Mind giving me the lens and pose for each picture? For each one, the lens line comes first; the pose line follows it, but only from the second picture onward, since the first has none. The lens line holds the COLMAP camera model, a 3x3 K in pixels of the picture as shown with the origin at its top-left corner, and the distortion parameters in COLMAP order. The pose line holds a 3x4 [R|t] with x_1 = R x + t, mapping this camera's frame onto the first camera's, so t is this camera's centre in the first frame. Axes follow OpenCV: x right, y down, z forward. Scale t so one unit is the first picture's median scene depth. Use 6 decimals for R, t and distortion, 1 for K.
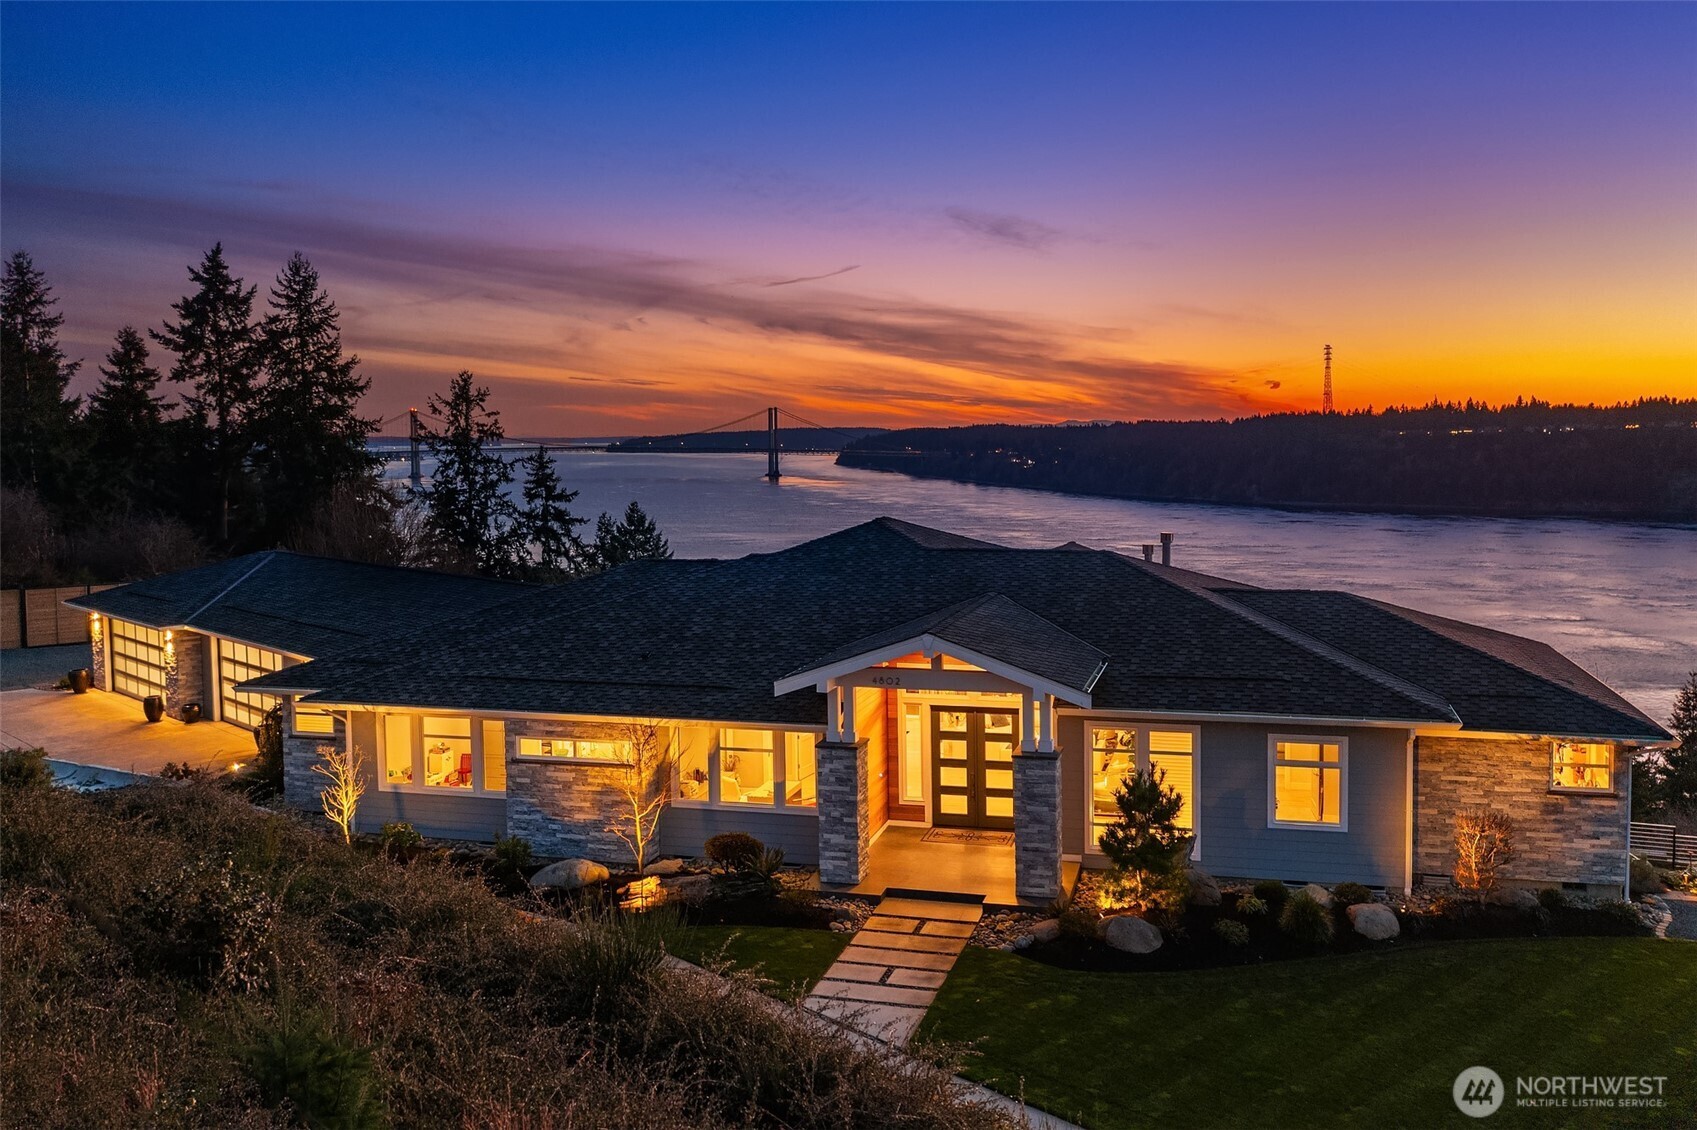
lens RADIAL K [[1302.9, 0, 889.8], [0, 1302.9, 557.2], [0, 0, 1]] dist [-0.012804, -0.000124]
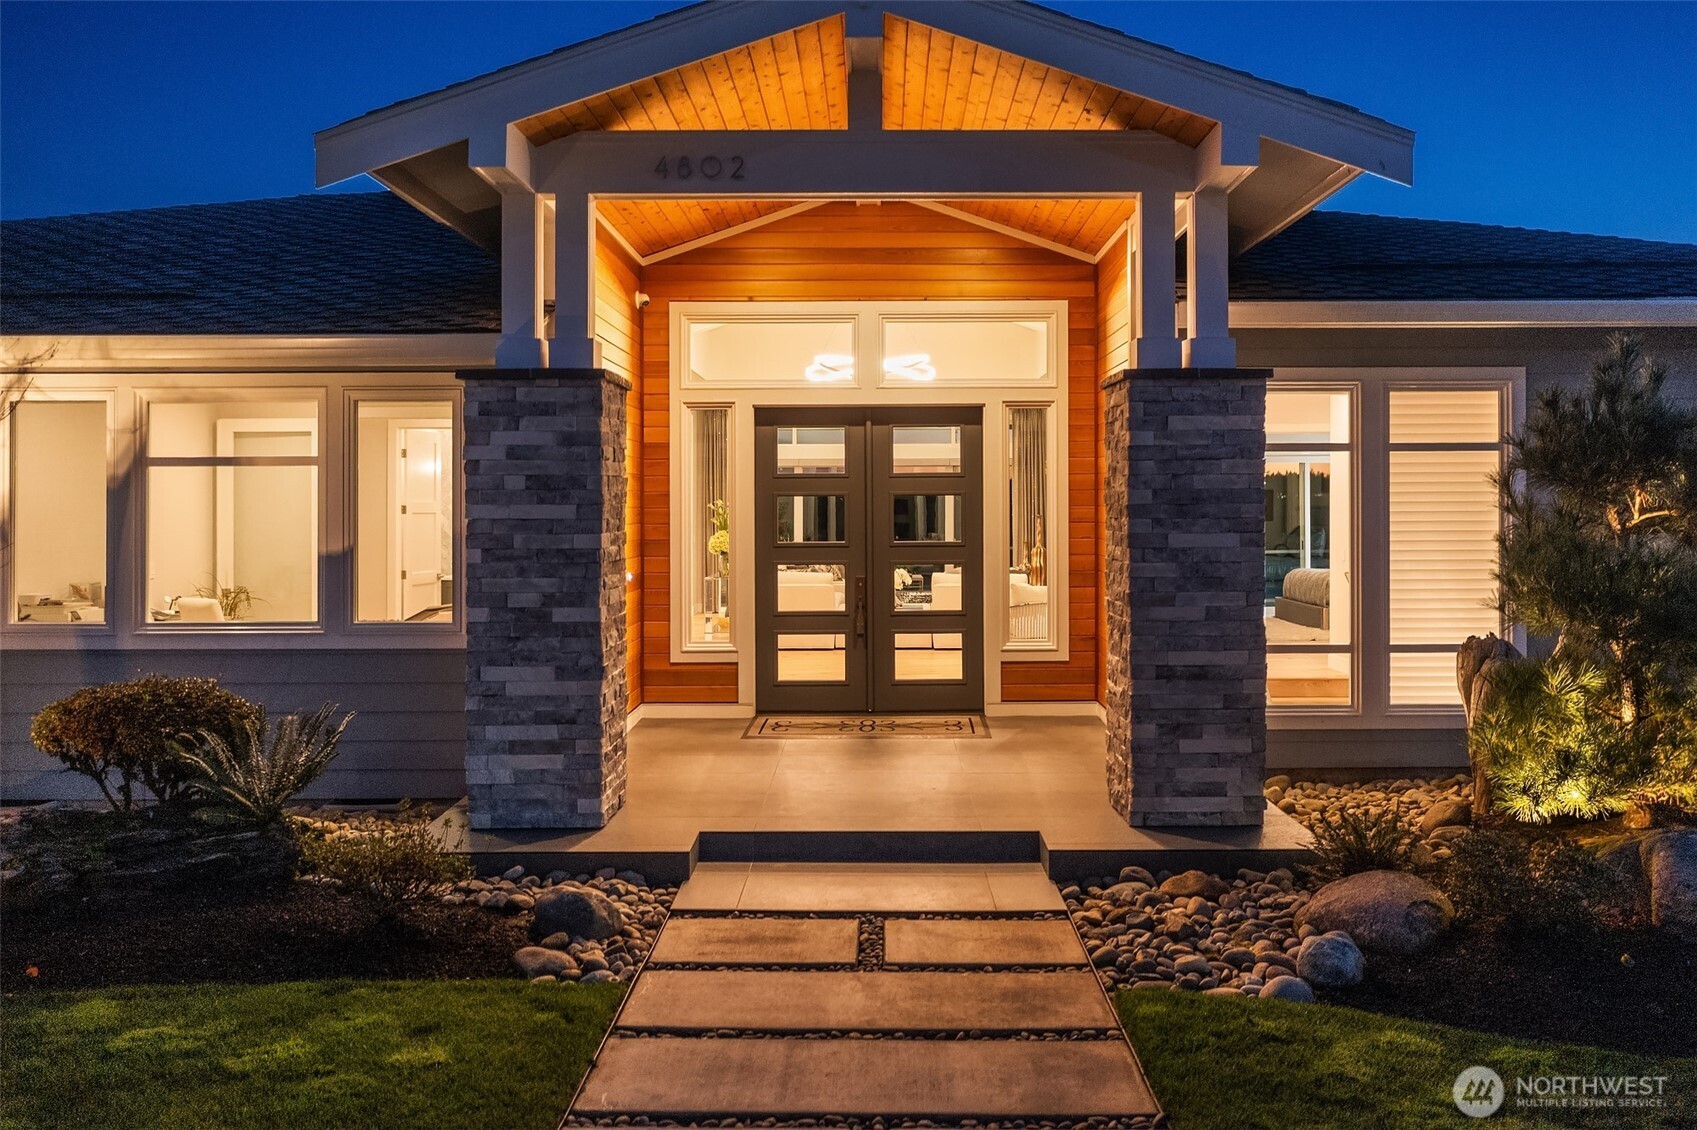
lens RADIAL K [[1302.9, 0, 889.8], [0, 1302.9, 557.2], [0, 0, 1]] dist [-0.012804, -0.000124]
pose [[0.960847, 0.014669, 0.276691, -0.038879], [0.000311, 0.998540, -0.054021, 0.180210], [-0.277079, 0.051992, 0.959439, 0.605902]]
